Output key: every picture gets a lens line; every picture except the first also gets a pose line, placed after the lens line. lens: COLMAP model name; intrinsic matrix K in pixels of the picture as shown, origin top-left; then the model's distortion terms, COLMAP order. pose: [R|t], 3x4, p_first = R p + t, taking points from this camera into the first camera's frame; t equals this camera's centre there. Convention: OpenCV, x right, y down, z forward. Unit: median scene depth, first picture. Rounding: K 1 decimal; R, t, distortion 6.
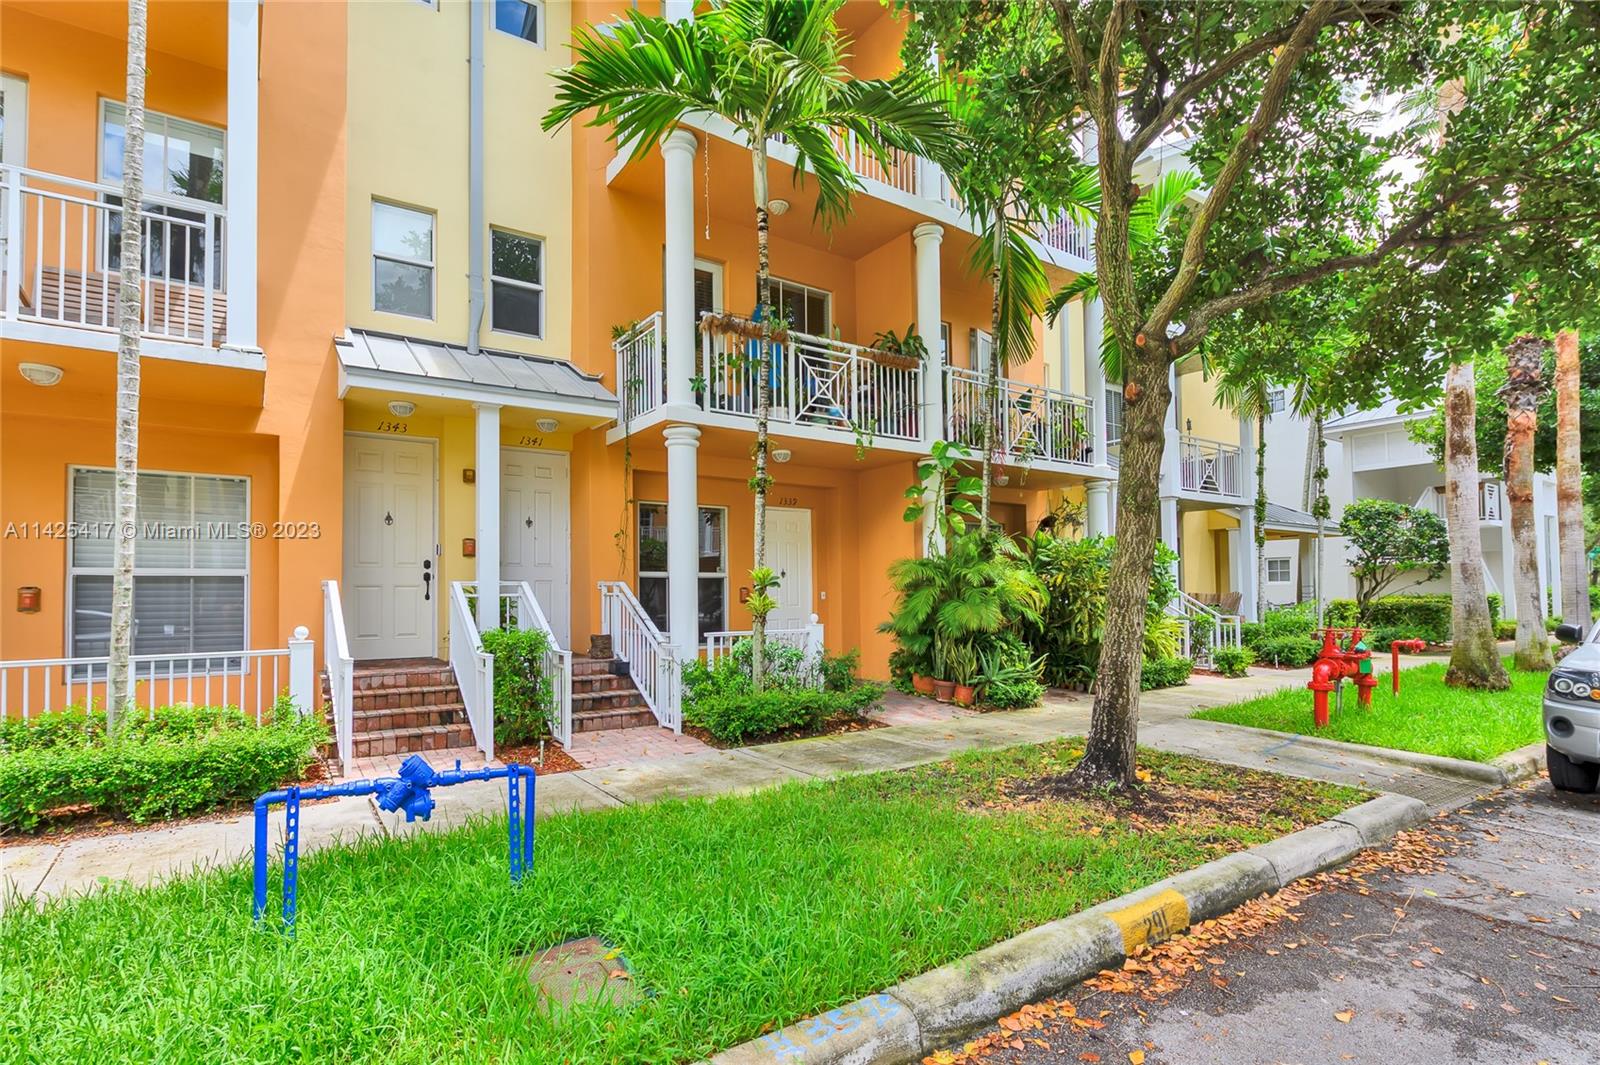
lens RADIAL K [[747.3, 0, 800.6], [0, 747.3, 567.9], [0, 0, 1]] dist [-0.001199, -0.000220]
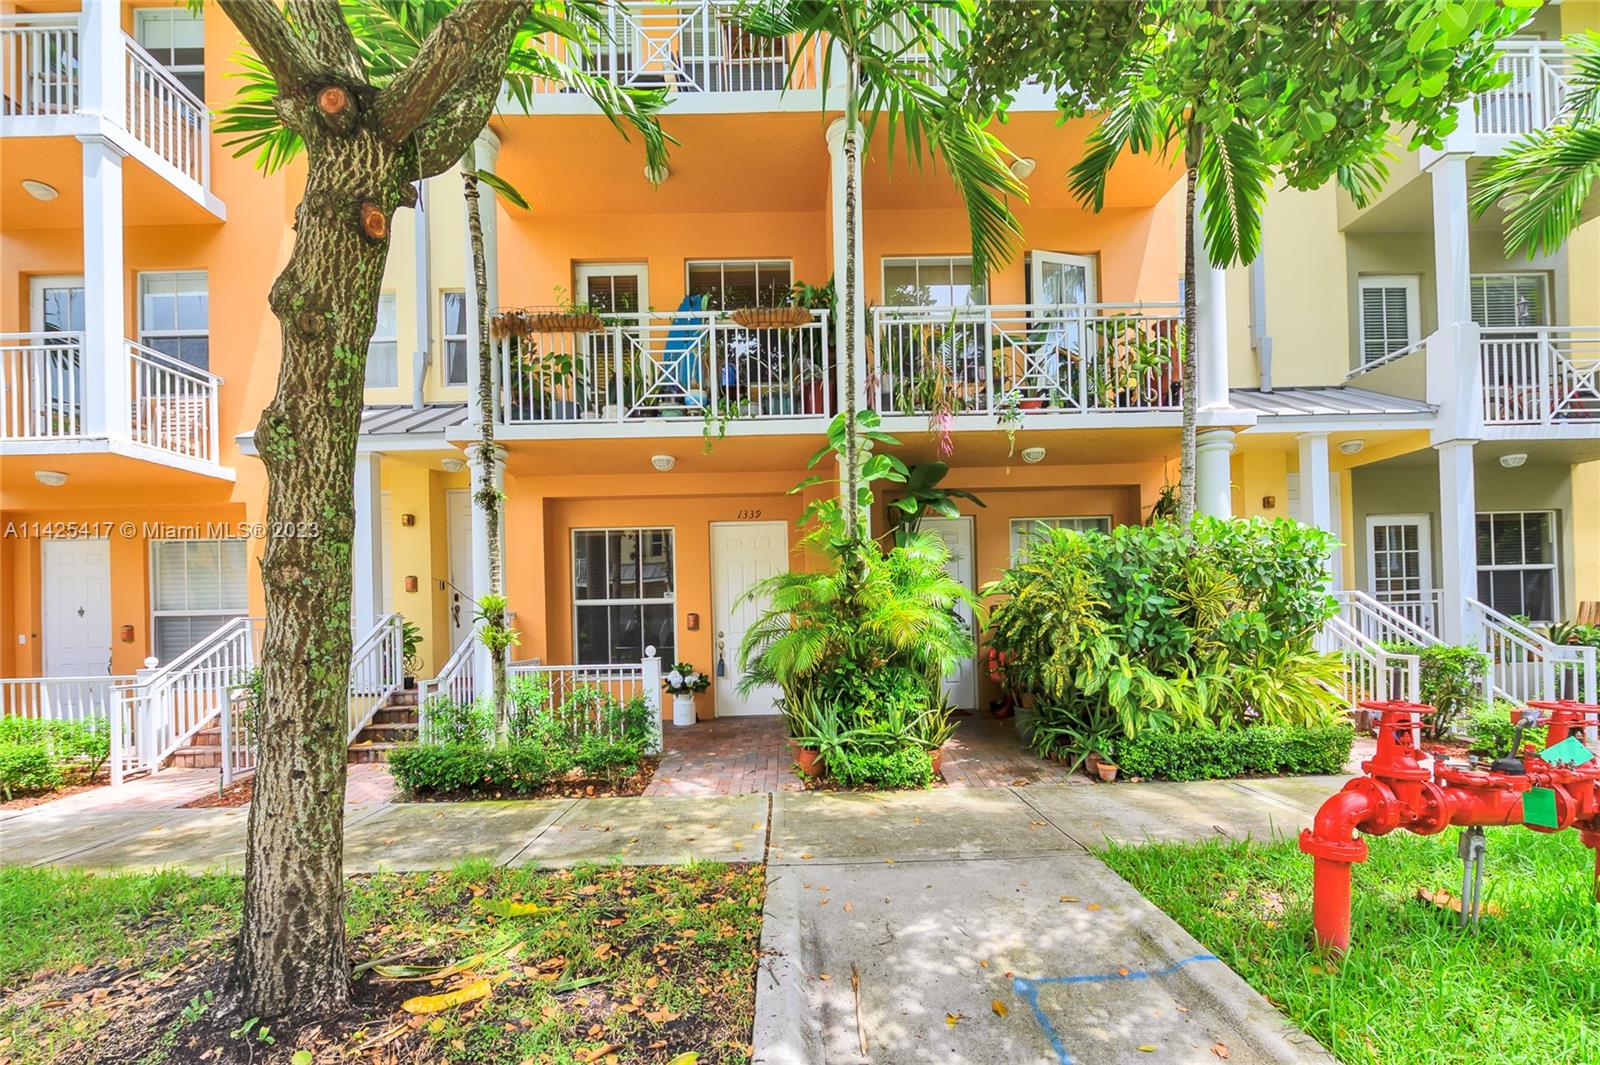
lens RADIAL K [[696.3, 0, 739.7], [0, 696.3, 613.5], [0, 0, 1]] dist [0.002569, -0.000060]
pose [[0.834448, -0.016893, -0.550827, 0.522602], [0.035183, 0.999124, 0.022658, 0.010788], [0.549962, -0.038286, 0.834312, 0.394015]]
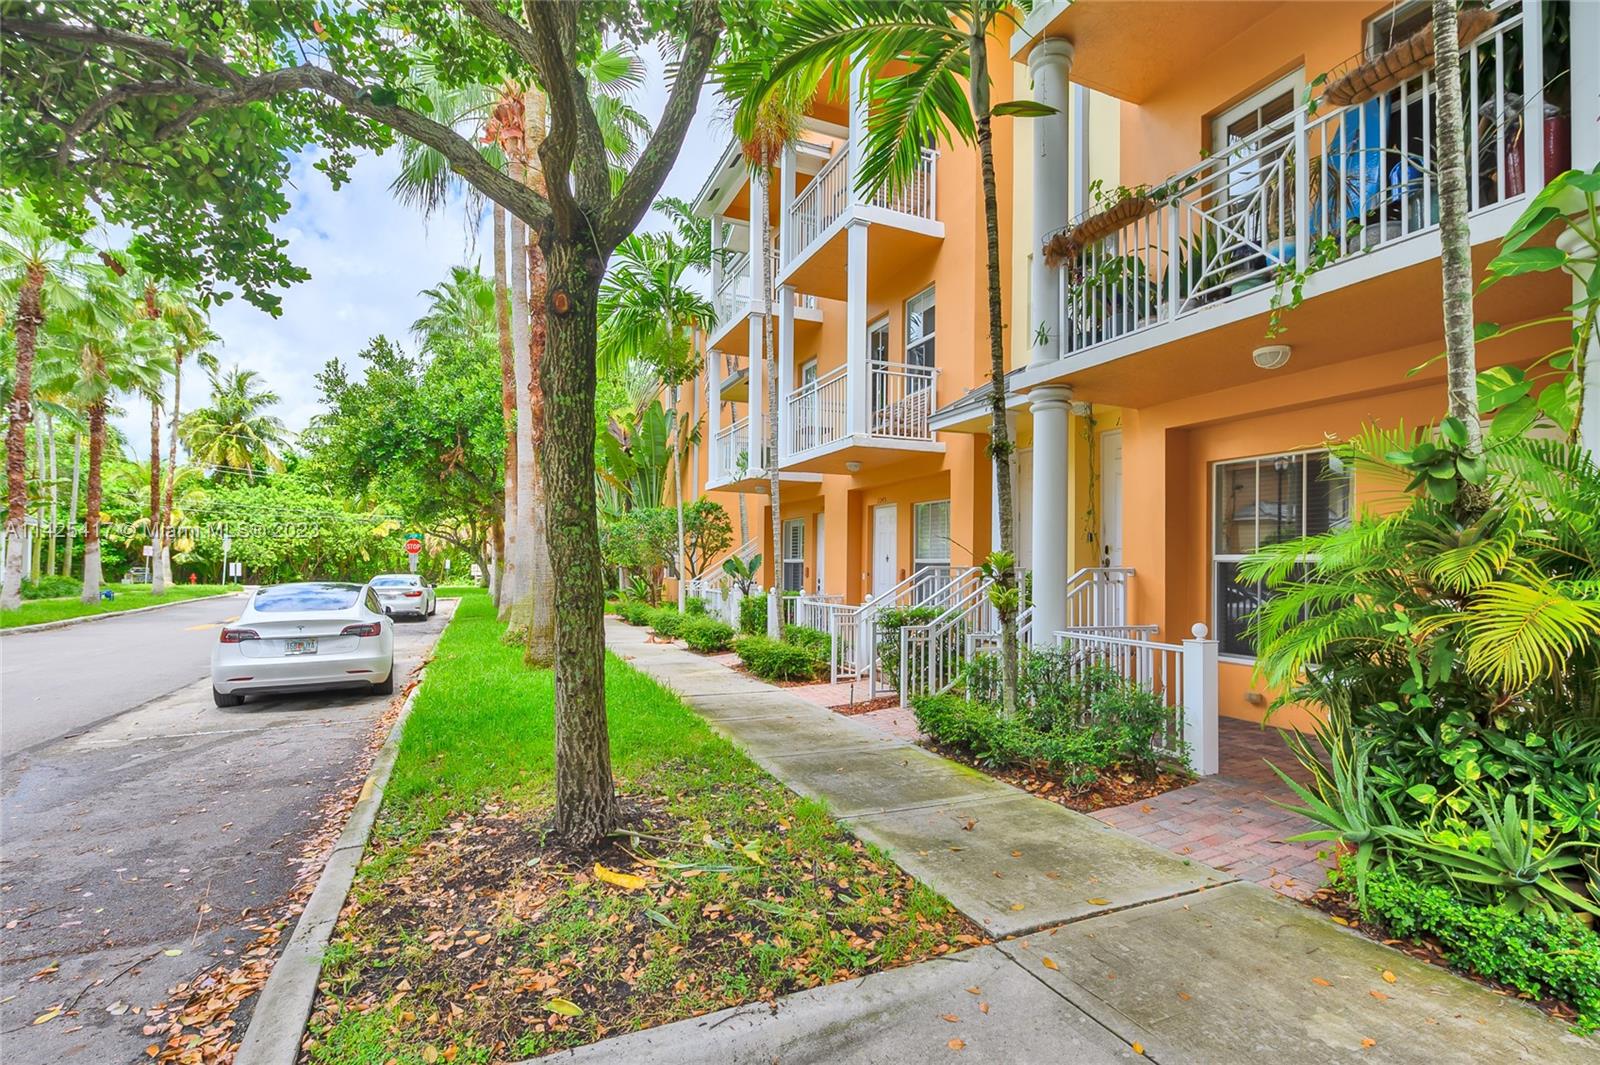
lens RADIAL K [[729.6, 0, 800.6], [0, 729.6, 553.5], [0, 0, 1]] dist [0.002435, -0.000346]
pose [[-0.166115, -0.012806, -0.986023, 0.640422], [0.020361, 0.999658, -0.016413, 0.008648], [0.985896, -0.022802, -0.165798, 0.764156]]
